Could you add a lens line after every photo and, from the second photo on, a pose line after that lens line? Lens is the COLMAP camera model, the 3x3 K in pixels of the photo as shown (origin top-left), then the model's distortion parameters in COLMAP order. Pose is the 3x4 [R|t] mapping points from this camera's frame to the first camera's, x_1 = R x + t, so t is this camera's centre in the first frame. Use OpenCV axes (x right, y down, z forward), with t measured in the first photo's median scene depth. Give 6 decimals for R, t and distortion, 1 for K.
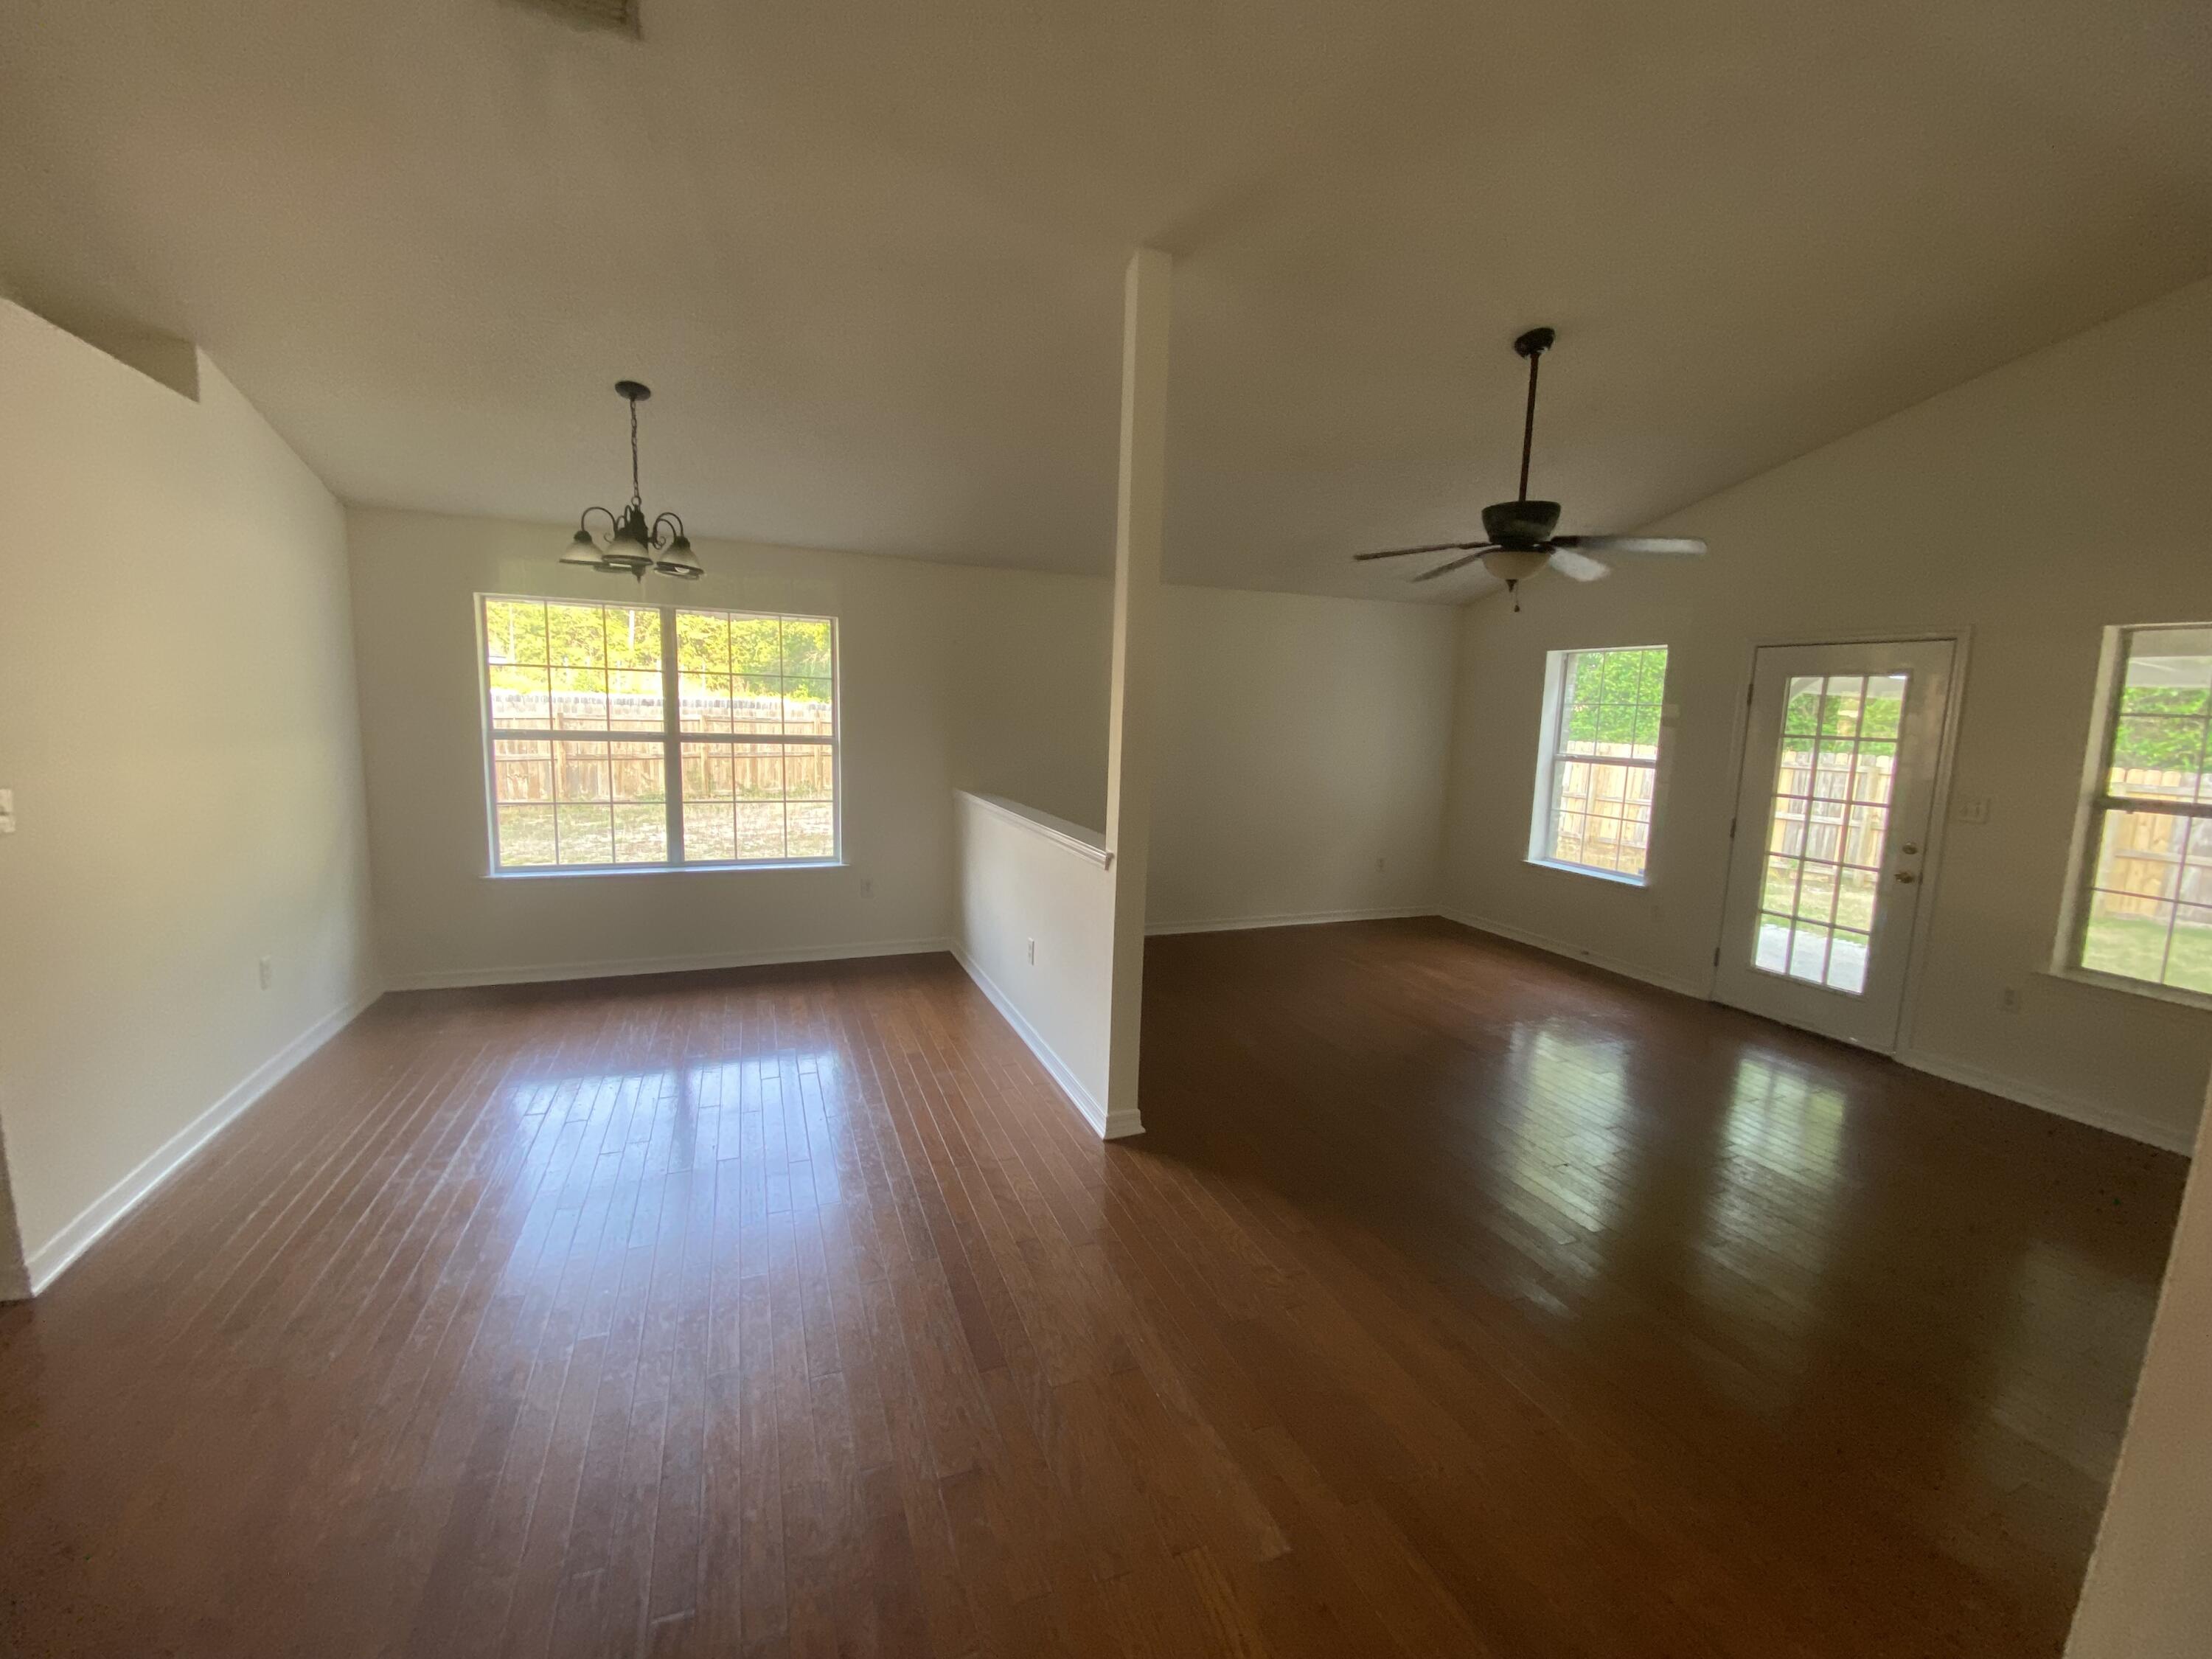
lens RADIAL K [[901.1, 0, 1106.0], [0, 901.1, 829.5], [0, 0, 1]] dist [0.001310, -0.011223]
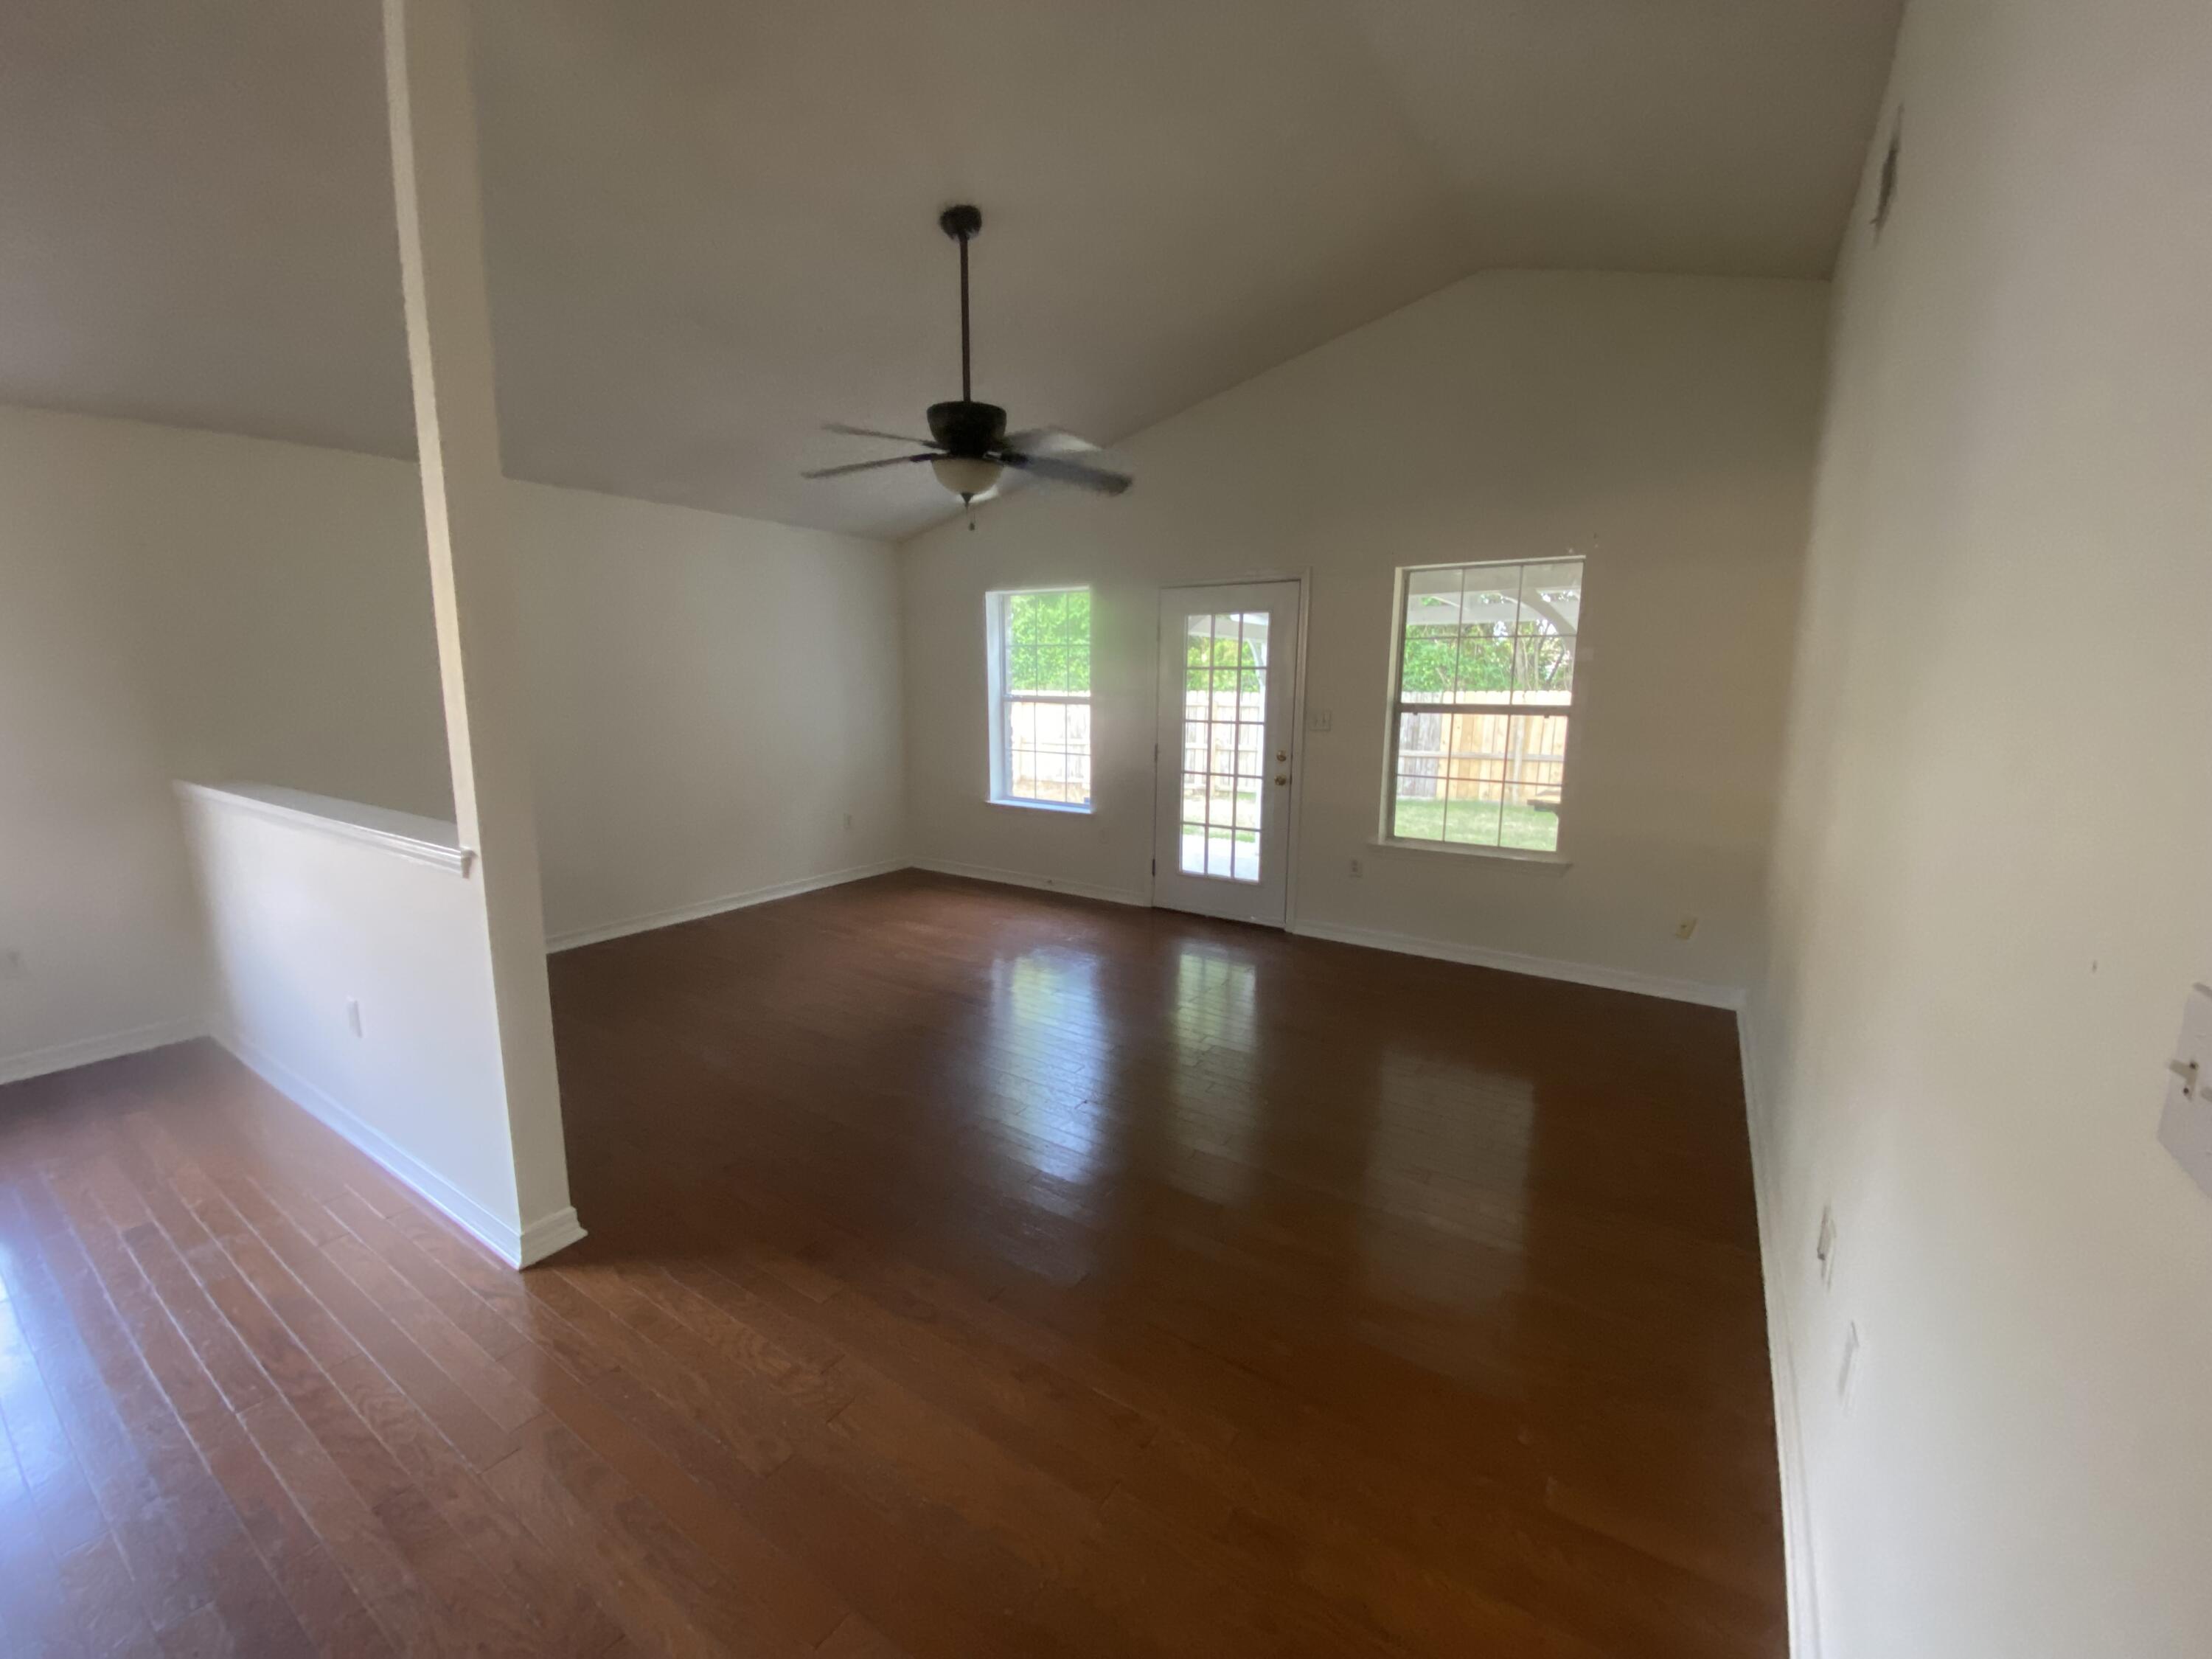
lens RADIAL K [[901.1, 0, 1106.0], [0, 901.1, 829.5], [0, 0, 1]] dist [0.001310, -0.011223]
pose [[0.826643, -0.123209, 0.549073, 0.019515], [0.098087, 0.992347, 0.075005, 0.004424], [-0.554112, -0.008145, 0.832402, 0.117952]]
